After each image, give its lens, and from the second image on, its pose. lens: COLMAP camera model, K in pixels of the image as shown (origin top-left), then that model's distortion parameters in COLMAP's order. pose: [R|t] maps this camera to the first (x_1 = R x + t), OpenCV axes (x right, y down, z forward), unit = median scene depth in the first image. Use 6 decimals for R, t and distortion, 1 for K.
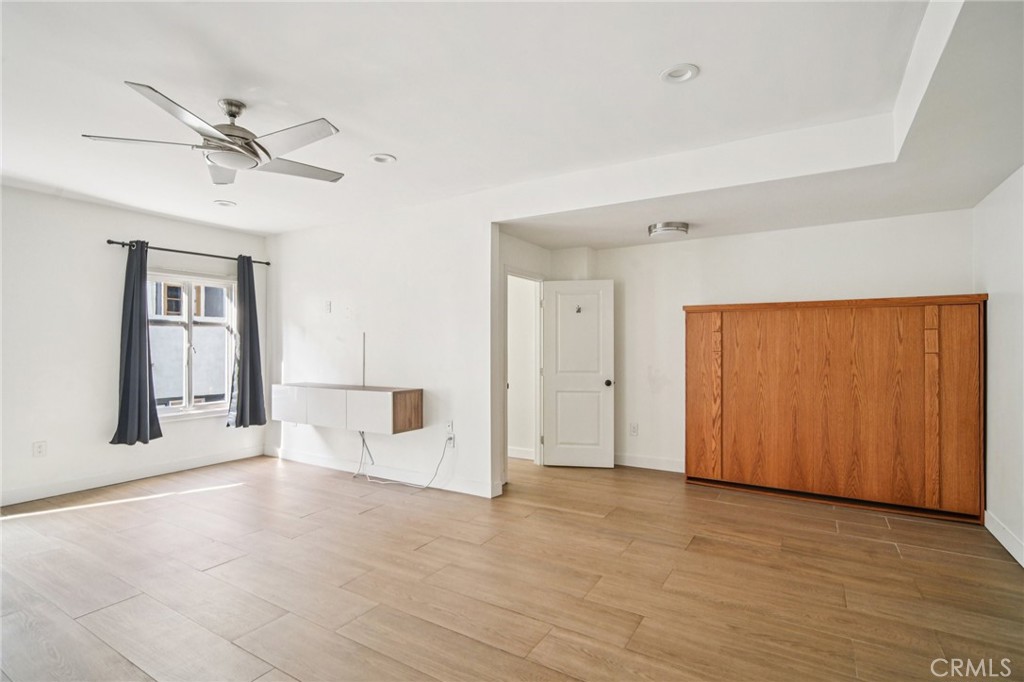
lens RADIAL K [[492.3, 0, 514.6], [0, 492.3, 344.6], [0, 0, 1]] dist [0.001002, 0.000537]
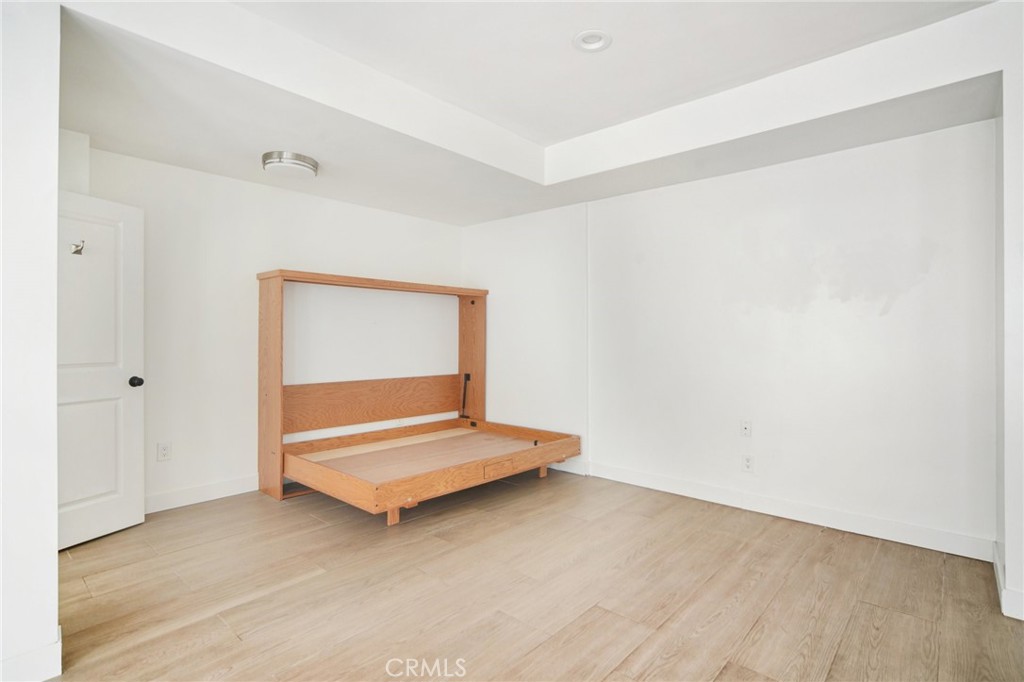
lens RADIAL K [[504.7, 0, 513.5], [0, 504.7, 336.5], [0, 0, 1]] dist [-0.031807, 0.018859]
pose [[0.185978, 0.003305, 0.982548, -0.445663], [-0.003020, 0.999992, -0.002792, 0.034605], [-0.982549, -0.002448, 0.185987, 0.634777]]
